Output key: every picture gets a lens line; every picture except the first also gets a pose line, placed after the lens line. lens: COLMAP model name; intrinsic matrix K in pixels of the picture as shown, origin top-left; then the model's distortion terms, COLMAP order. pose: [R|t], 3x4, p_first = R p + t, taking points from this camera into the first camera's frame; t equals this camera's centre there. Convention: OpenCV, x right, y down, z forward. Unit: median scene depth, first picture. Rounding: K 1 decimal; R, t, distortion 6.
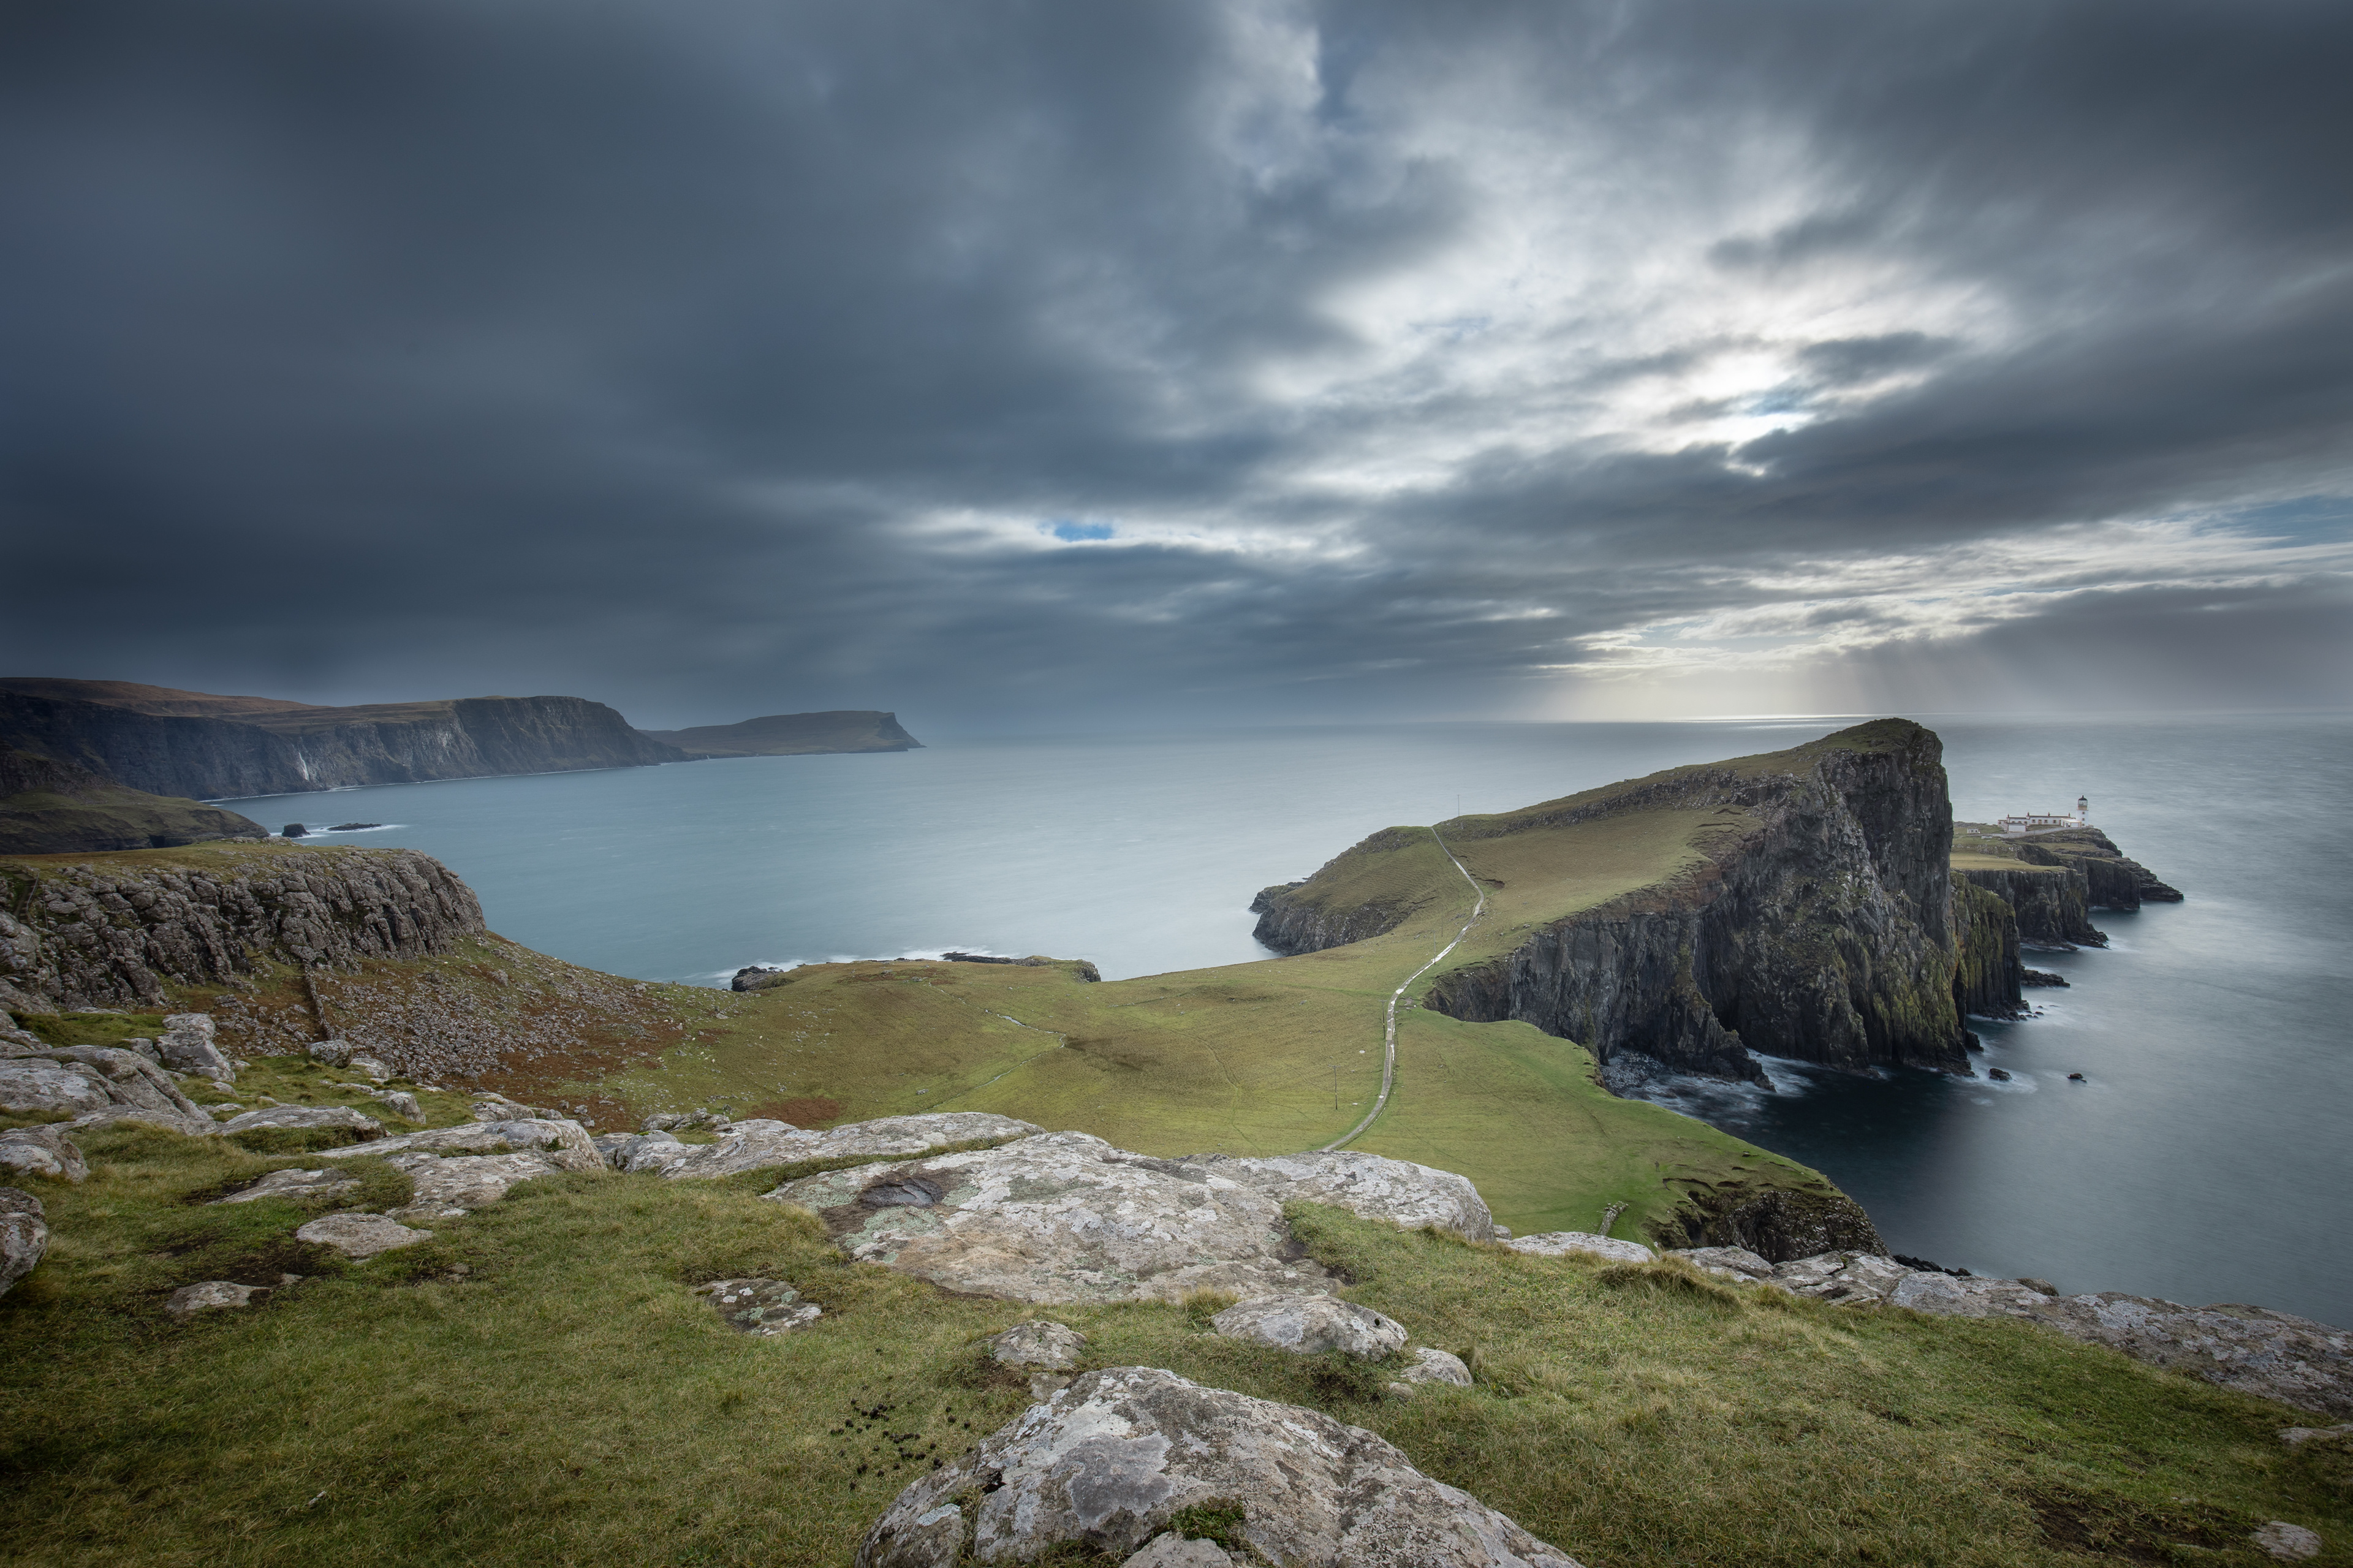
lens RADIAL K [[1052.3, 0, 1177.7], [0, 1052.3, 792.0], [0, 0, 1]] dist [0.001847, 0.000603]
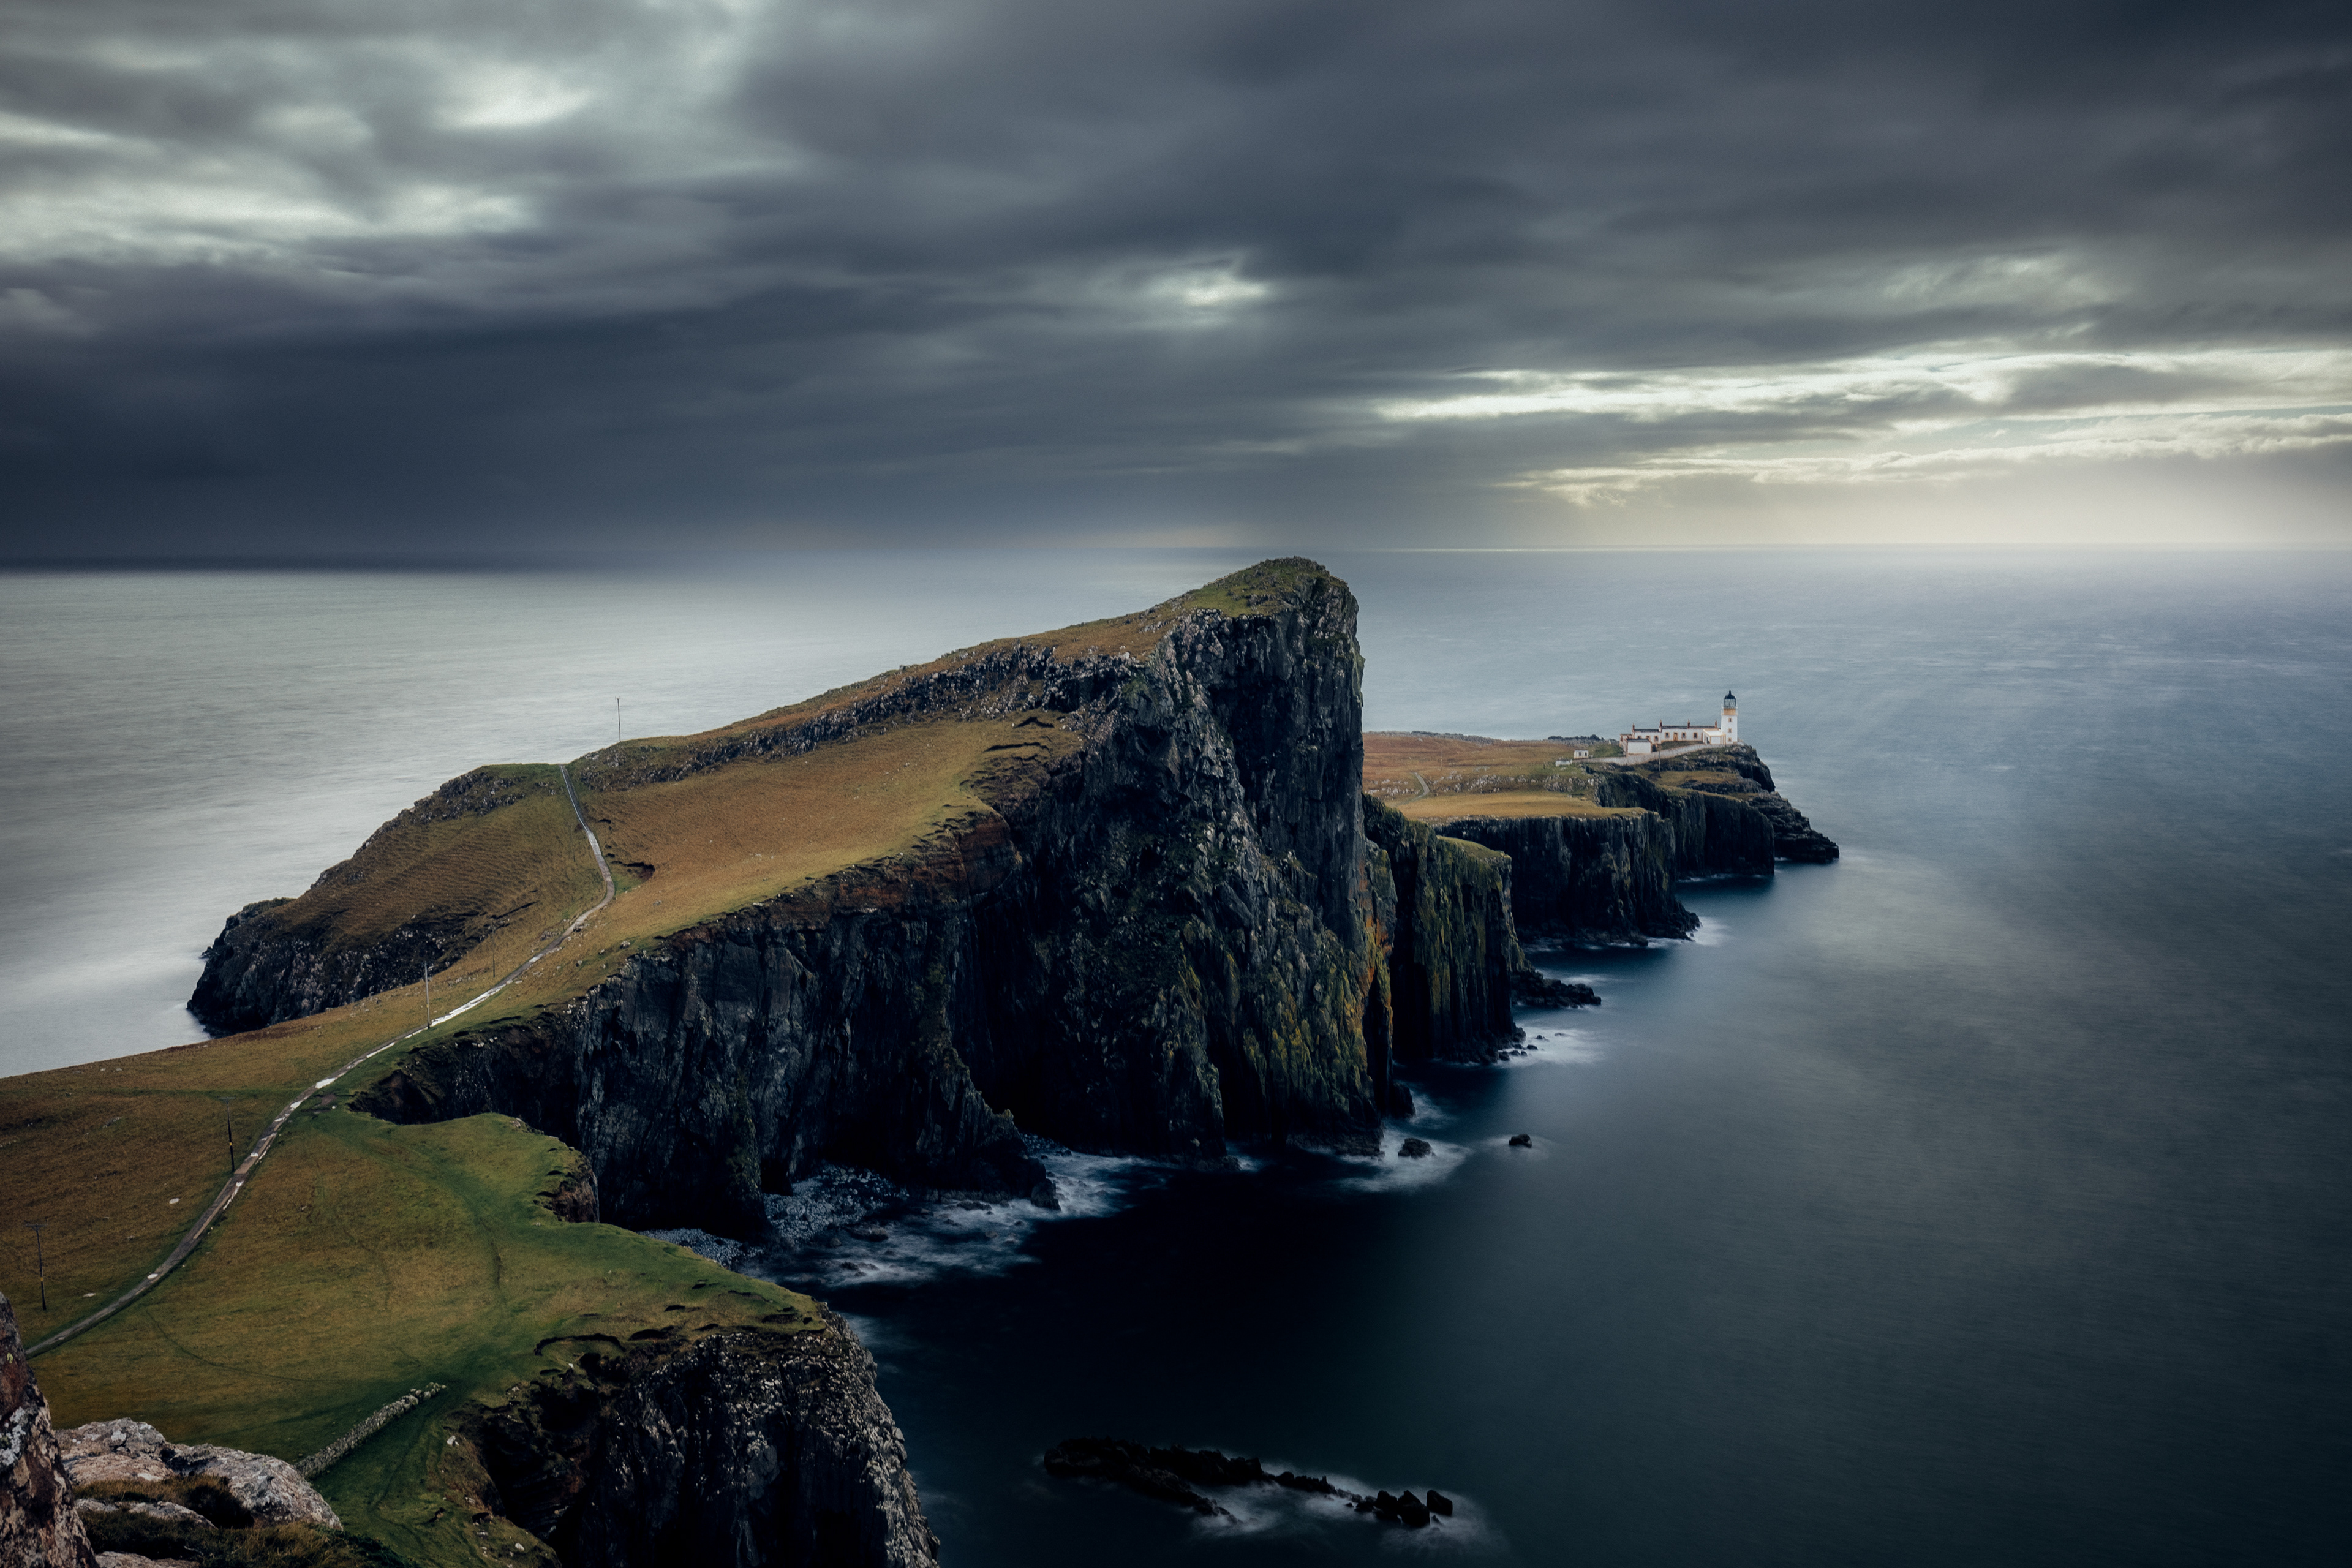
lens RADIAL K [[2256.9, 0, 1177.0], [0, 2256.9, 771.0], [0, 0, 1]] dist [0.022429, 0.000000]
pose [[0.918316, -0.021253, 0.395278, 0.133783], [0.008690, 0.999399, 0.033548, 0.005652], [-0.395753, -0.027373, 0.917949, -0.129841]]
